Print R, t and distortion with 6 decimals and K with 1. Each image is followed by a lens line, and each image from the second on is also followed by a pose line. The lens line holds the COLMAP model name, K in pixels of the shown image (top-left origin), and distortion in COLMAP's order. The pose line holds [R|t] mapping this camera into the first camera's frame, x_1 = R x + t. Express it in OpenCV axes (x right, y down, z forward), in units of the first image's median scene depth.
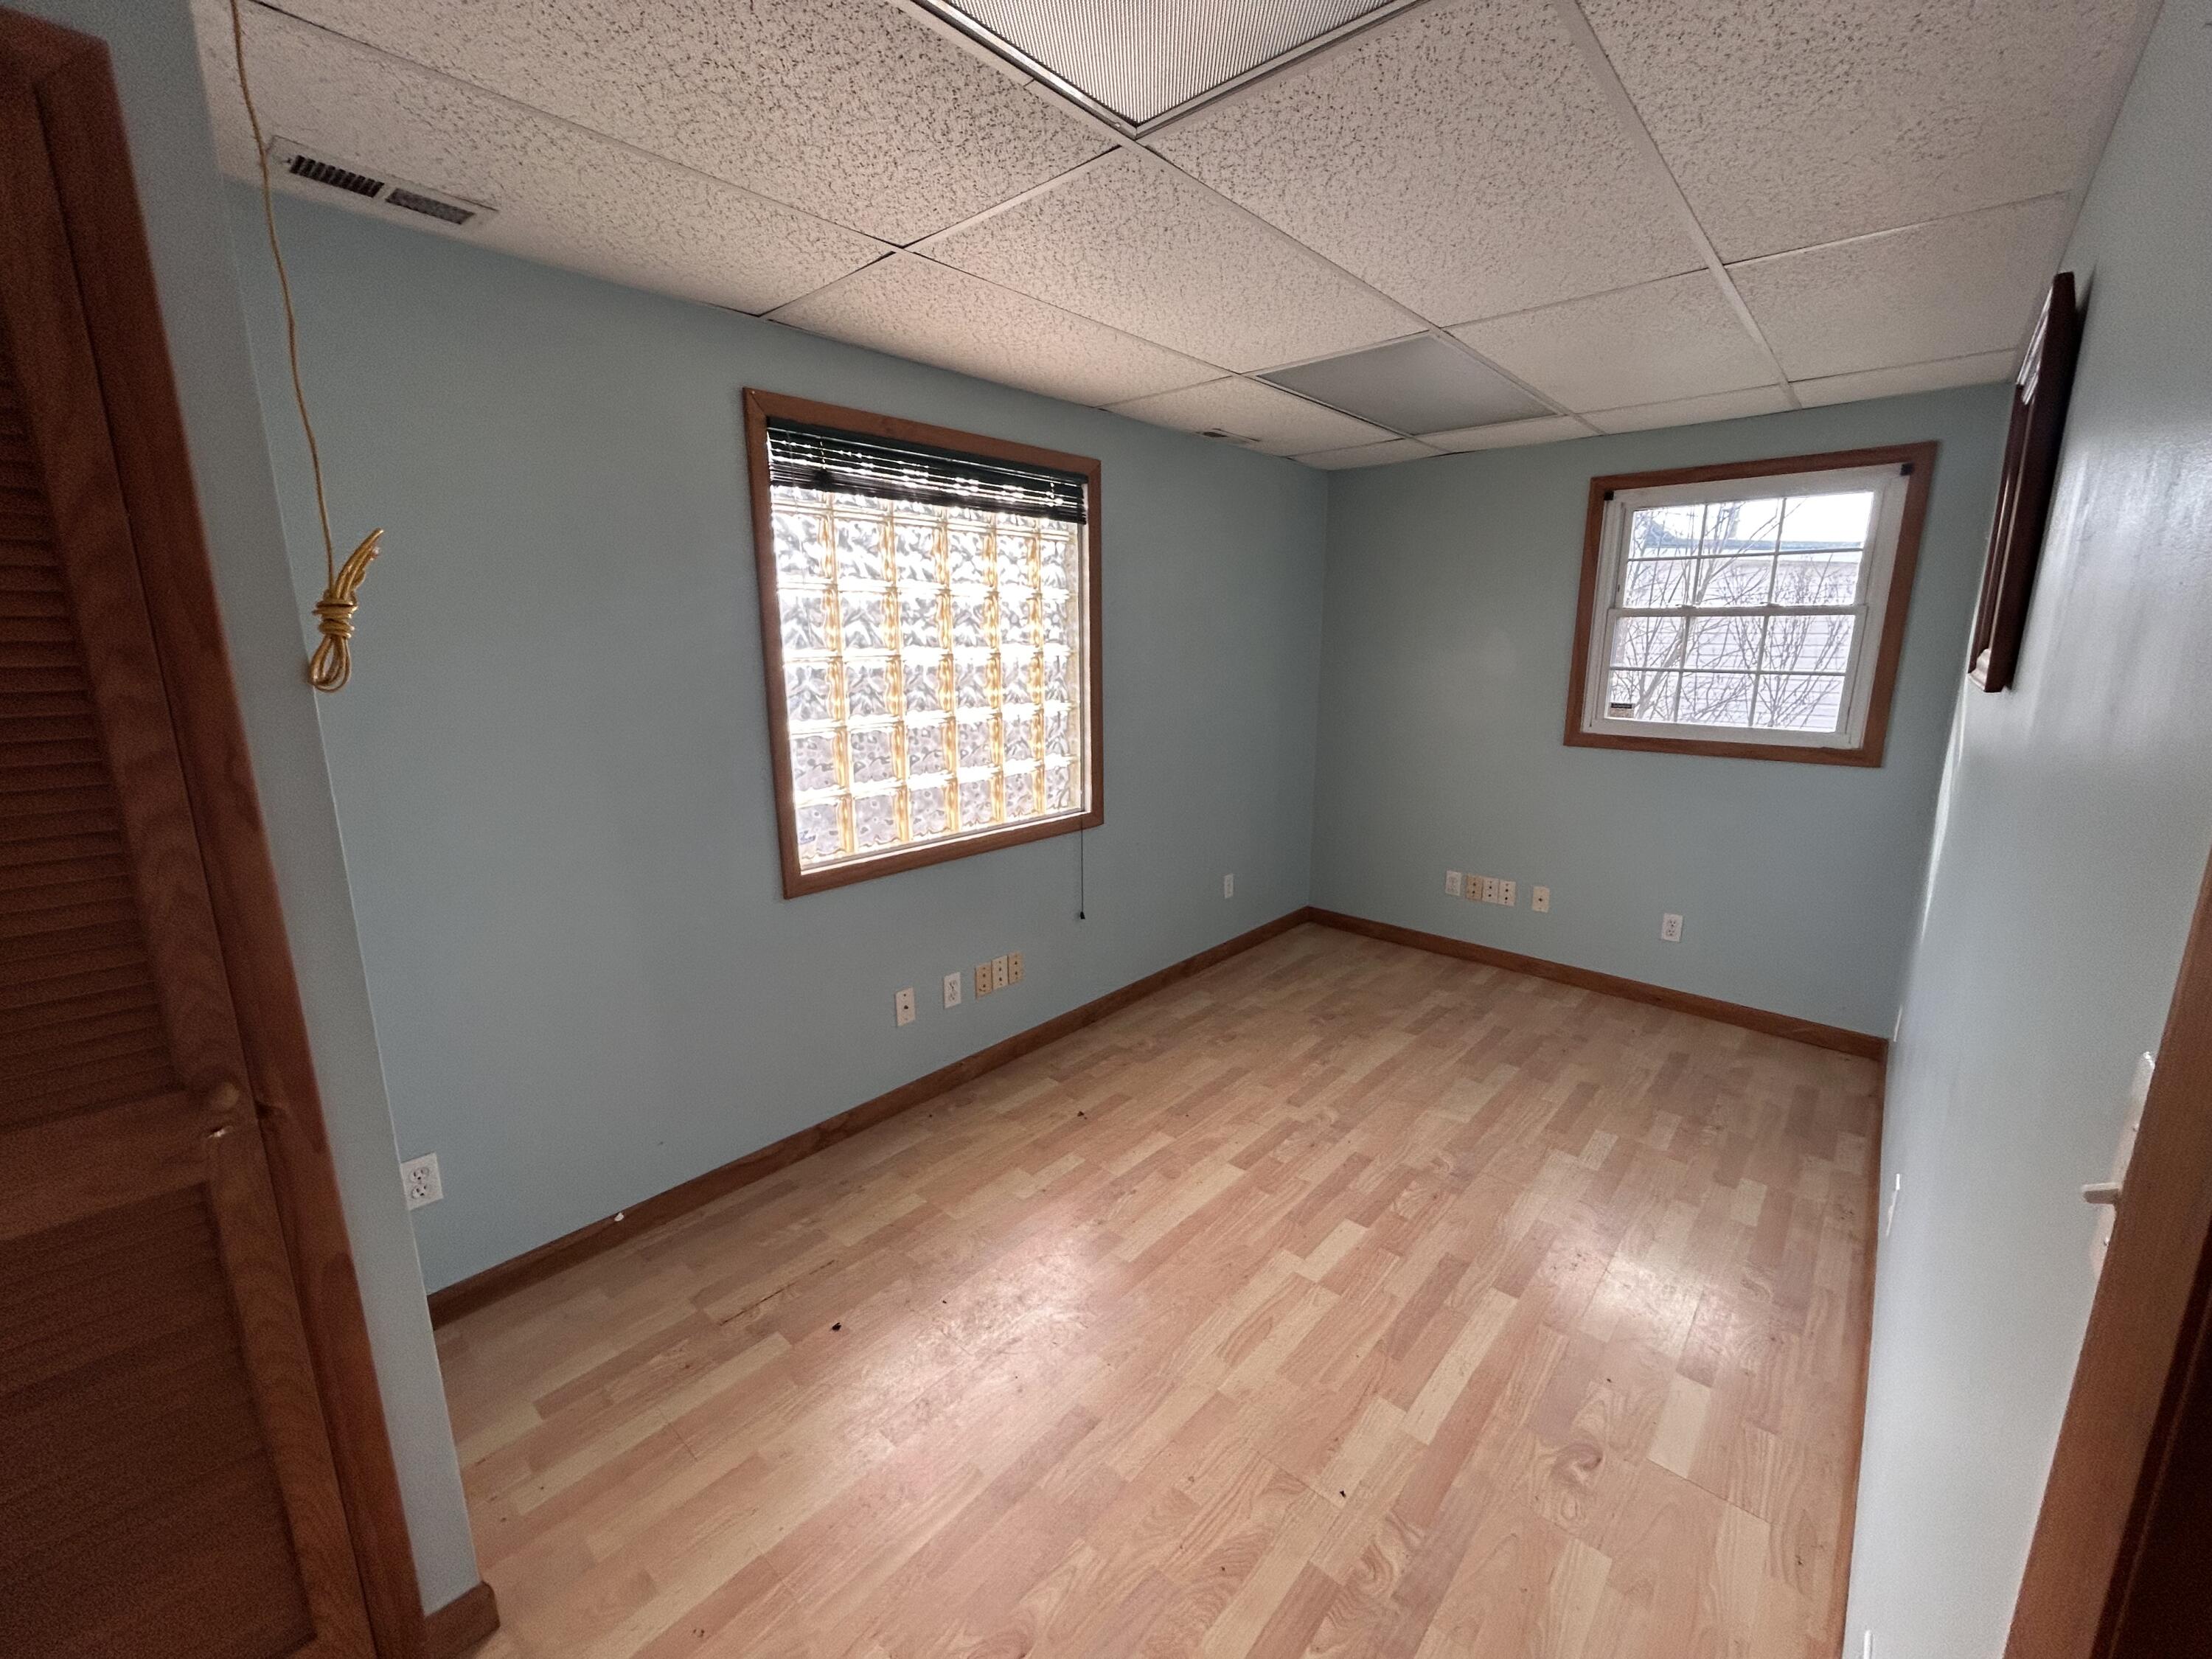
lens RADIAL K [[903.9, 0, 1117.2], [0, 903.9, 829.1], [0, 0, 1]] dist [0.001379, 0.000270]
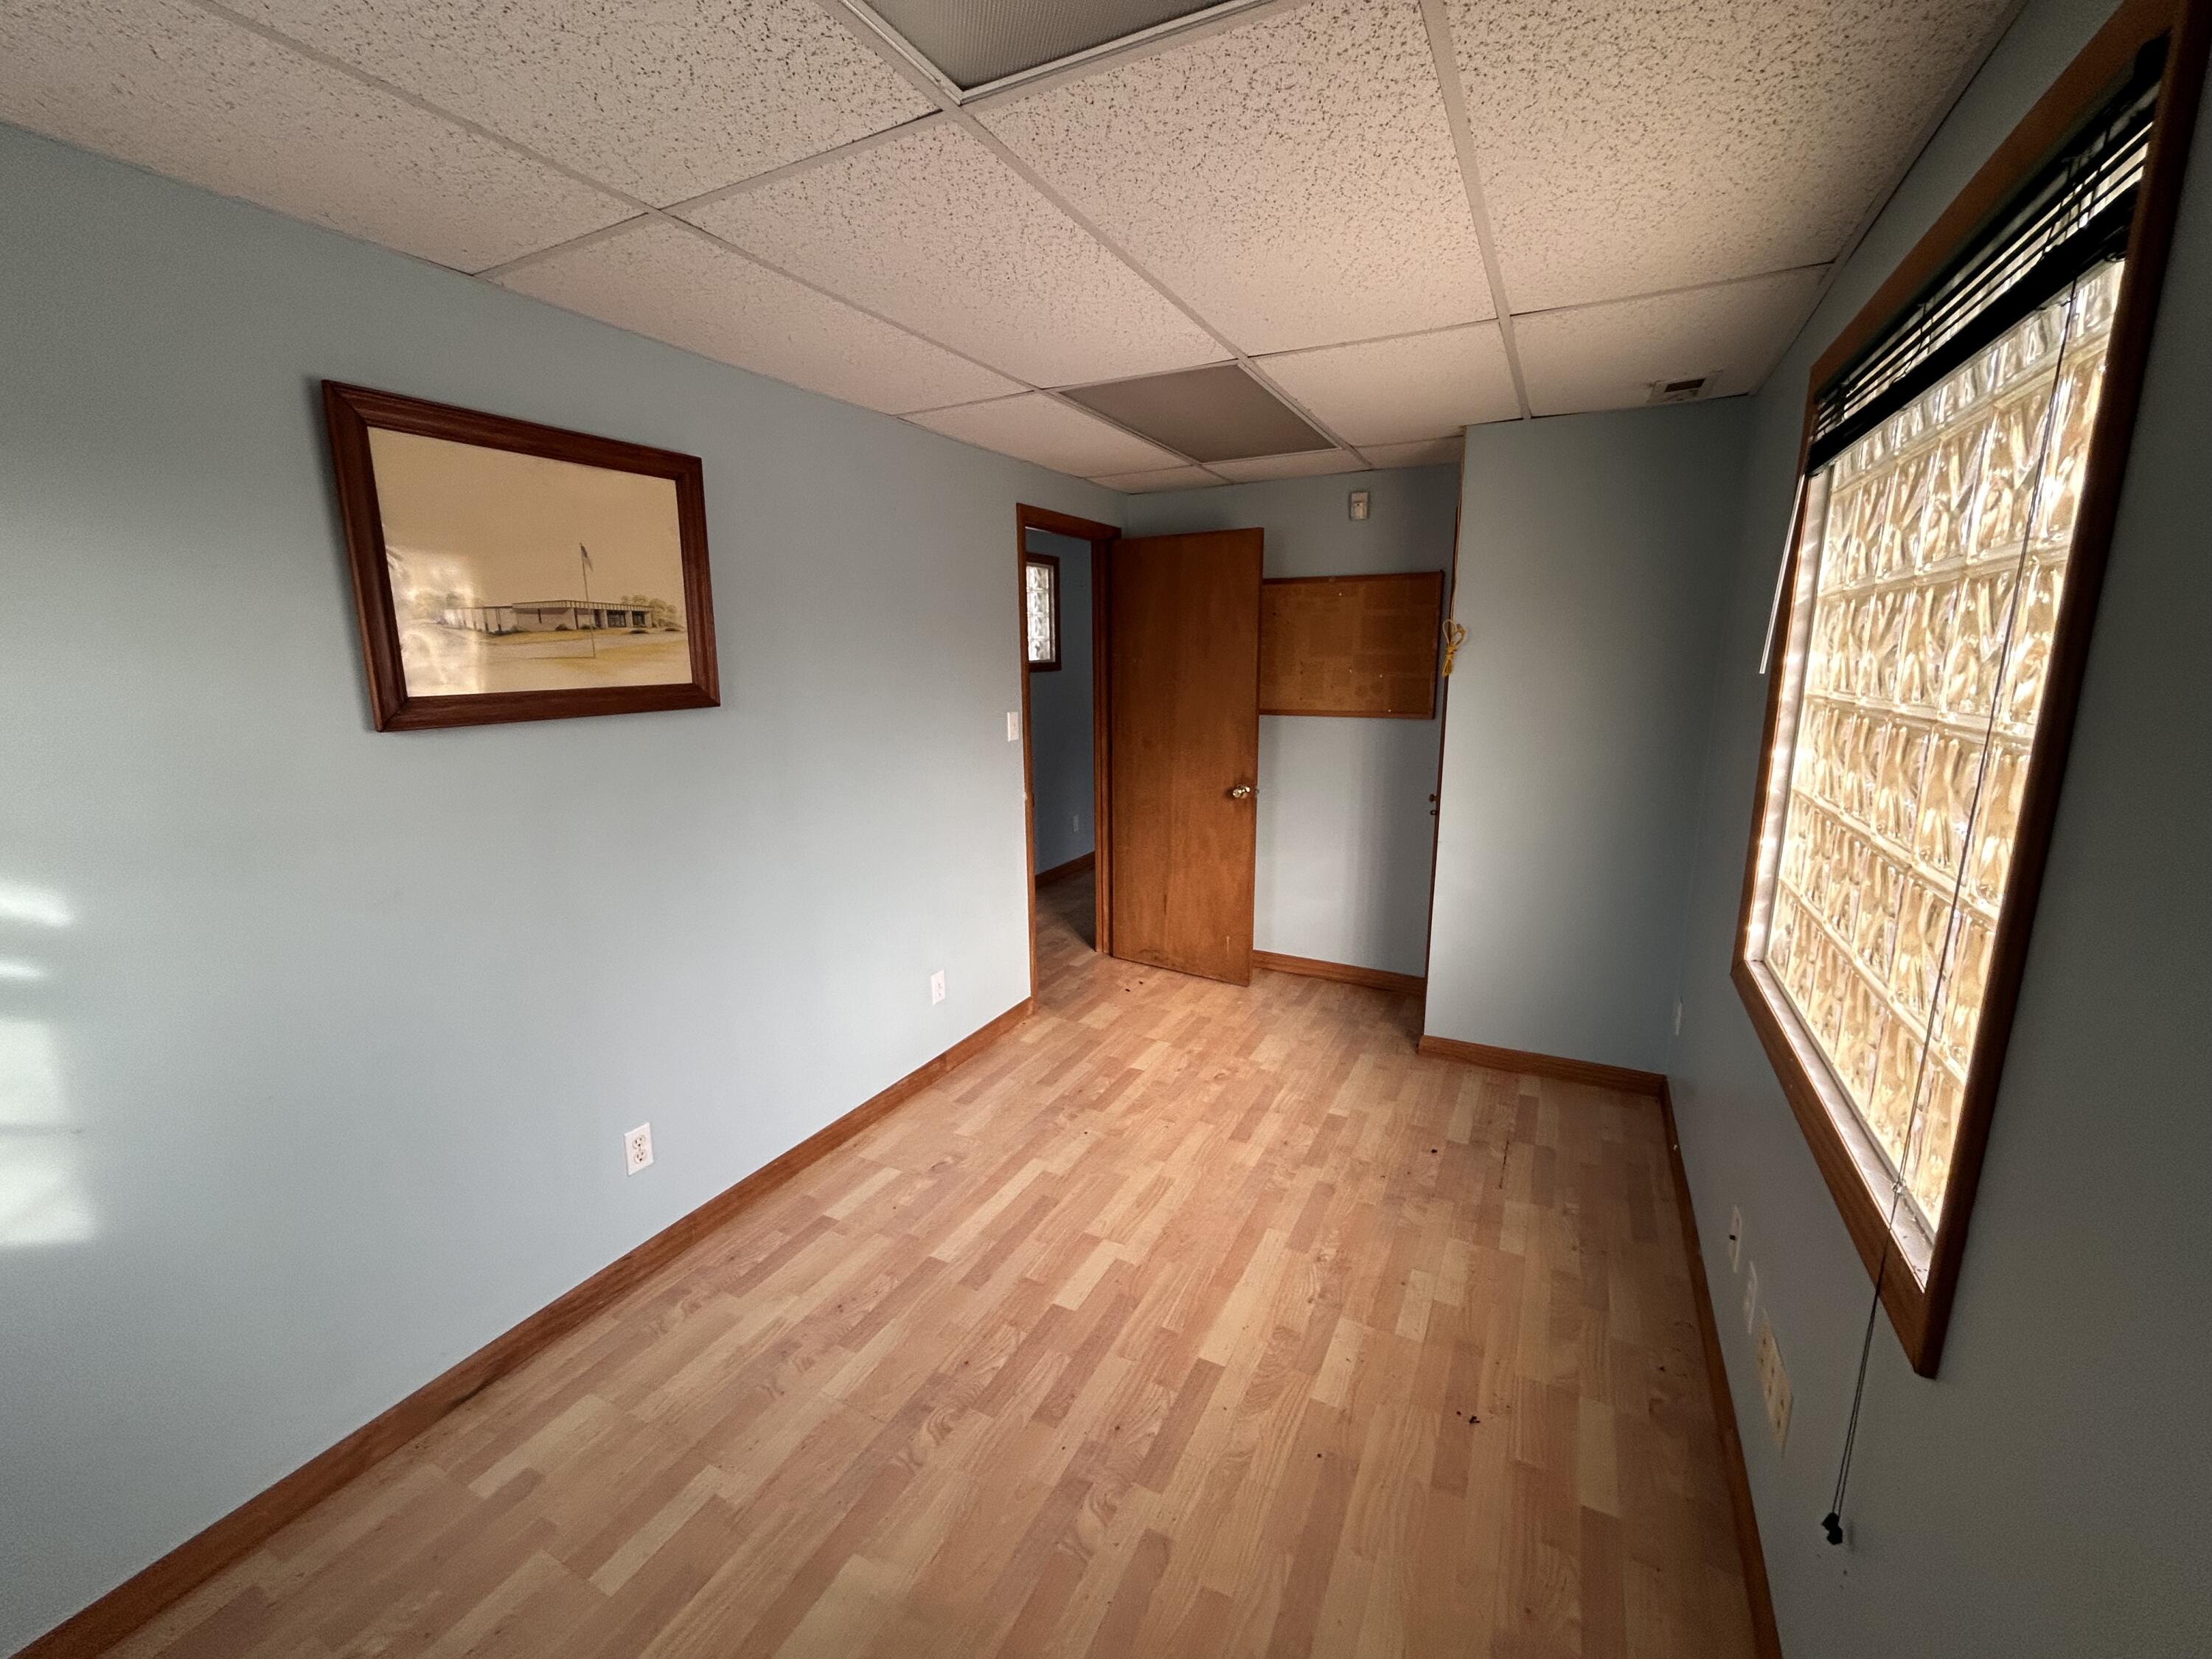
lens RADIAL K [[903.9, 0, 1110.8], [0, 903.9, 830.3], [0, 0, 1]] dist [0.001379, 0.000270]
pose [[-0.969889, 0.057057, -0.236771, 0.416644], [-0.043098, 0.916620, 0.397429, -0.383775], [0.239706, 0.395666, -0.886560, 1.665078]]
